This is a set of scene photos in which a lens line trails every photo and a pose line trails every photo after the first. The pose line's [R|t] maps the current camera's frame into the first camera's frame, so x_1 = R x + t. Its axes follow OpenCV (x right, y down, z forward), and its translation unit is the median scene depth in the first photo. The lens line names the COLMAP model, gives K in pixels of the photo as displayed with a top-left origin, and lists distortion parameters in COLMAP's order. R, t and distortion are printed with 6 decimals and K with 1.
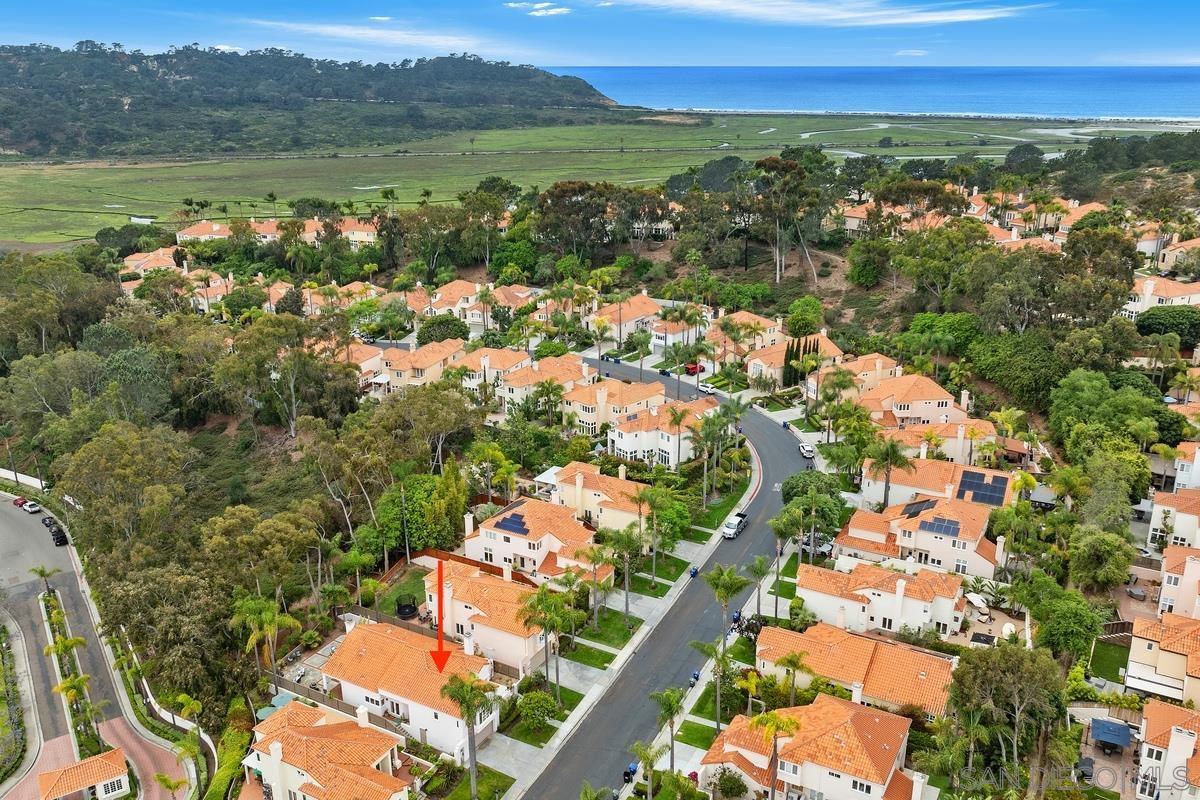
lens RADIAL K [[1006.4, 0, 600.0], [0, 1006.4, 400.0], [0, 0, 1]] dist [-0.019911, -0.008646]
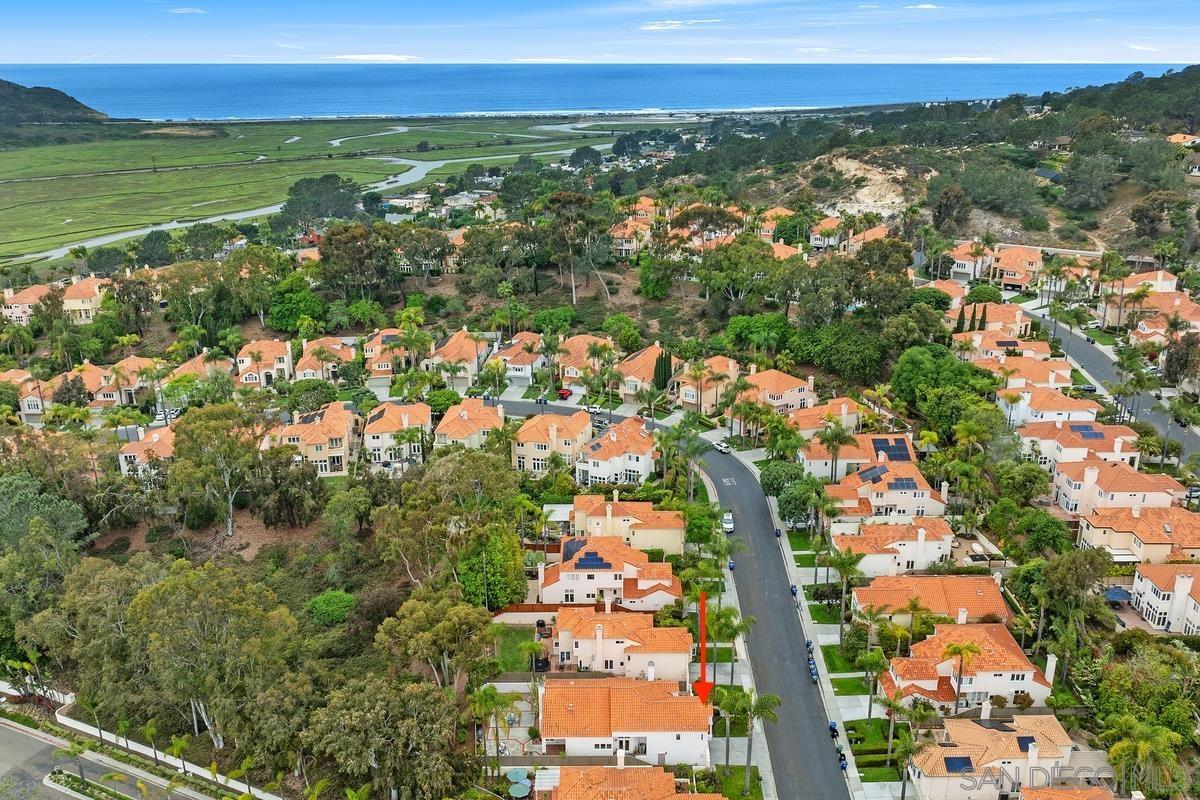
lens RADIAL K [[1006.4, 0, 600.0], [0, 1006.4, 400.0], [0, 0, 1]] dist [-0.019911, -0.008646]
pose [[0.872015, -0.162384, 0.461759, -0.441788], [0.160845, 0.986042, 0.043005, -0.075694], [-0.462298, 0.036771, 0.885962, 0.020300]]
